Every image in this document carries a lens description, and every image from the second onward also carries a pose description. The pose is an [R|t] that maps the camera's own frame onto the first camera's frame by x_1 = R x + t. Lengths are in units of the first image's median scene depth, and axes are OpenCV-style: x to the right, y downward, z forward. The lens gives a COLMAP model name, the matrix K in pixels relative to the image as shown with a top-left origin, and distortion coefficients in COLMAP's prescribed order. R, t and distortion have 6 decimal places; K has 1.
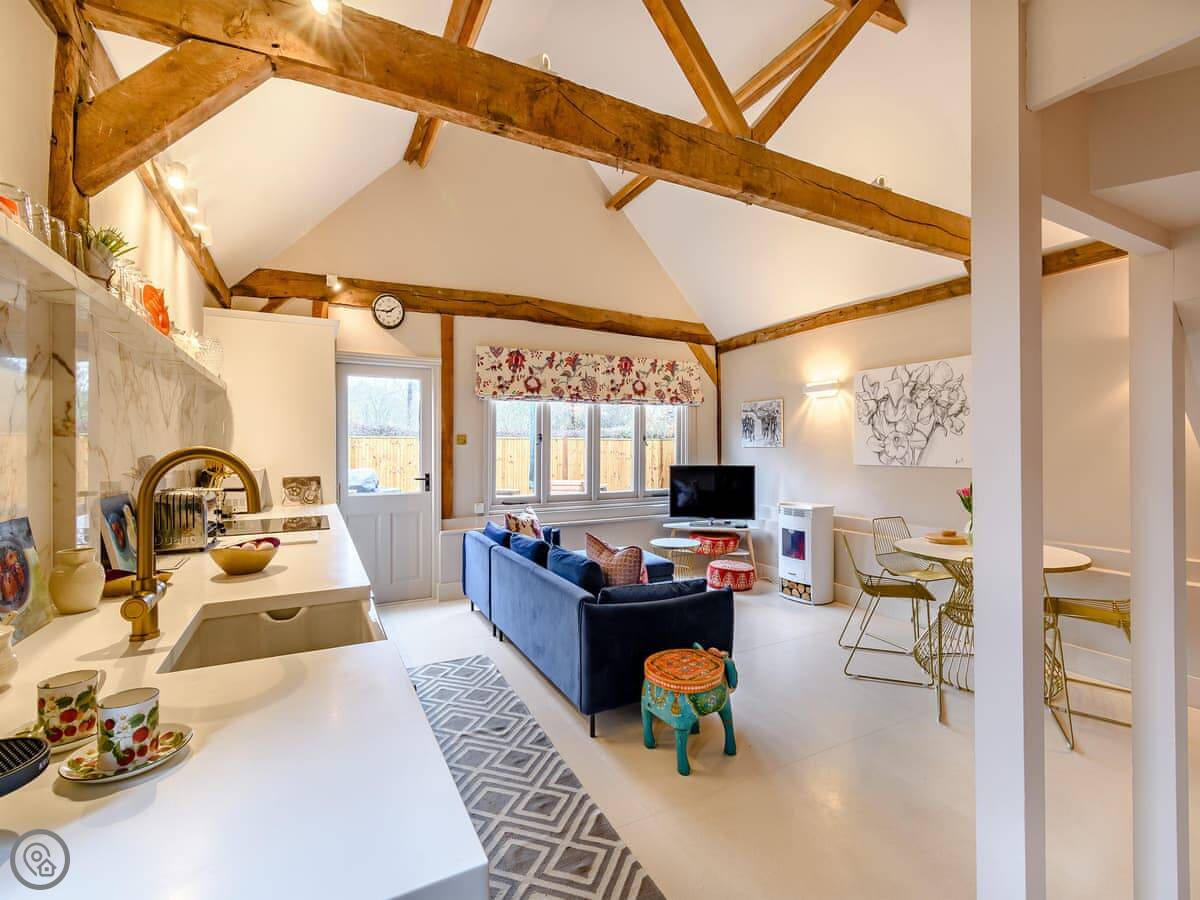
lens RADIAL K [[541.6, 0, 592.8], [0, 541.6, 455.6], [0, 0, 1]] dist [0.000588, -0.000200]
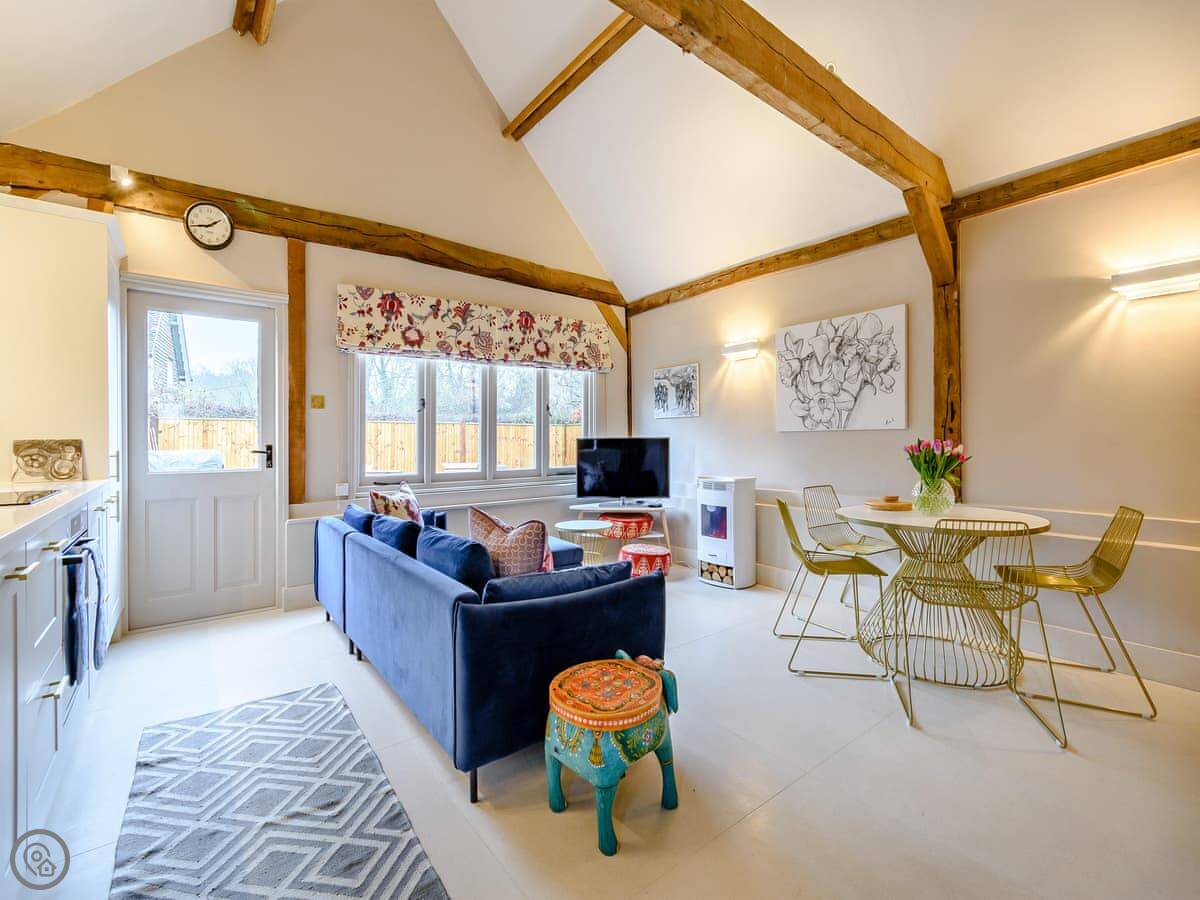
lens RADIAL K [[535.3, 0, 595.7], [0, 535.3, 420.7], [0, 0, 1]] dist [-0.000930, -0.000251]
pose [[0.983046, 0.002388, 0.183342, 0.016414], [0.007347, 0.998599, -0.052396, 0.047872], [-0.183210, 0.052854, 0.981652, 0.179937]]
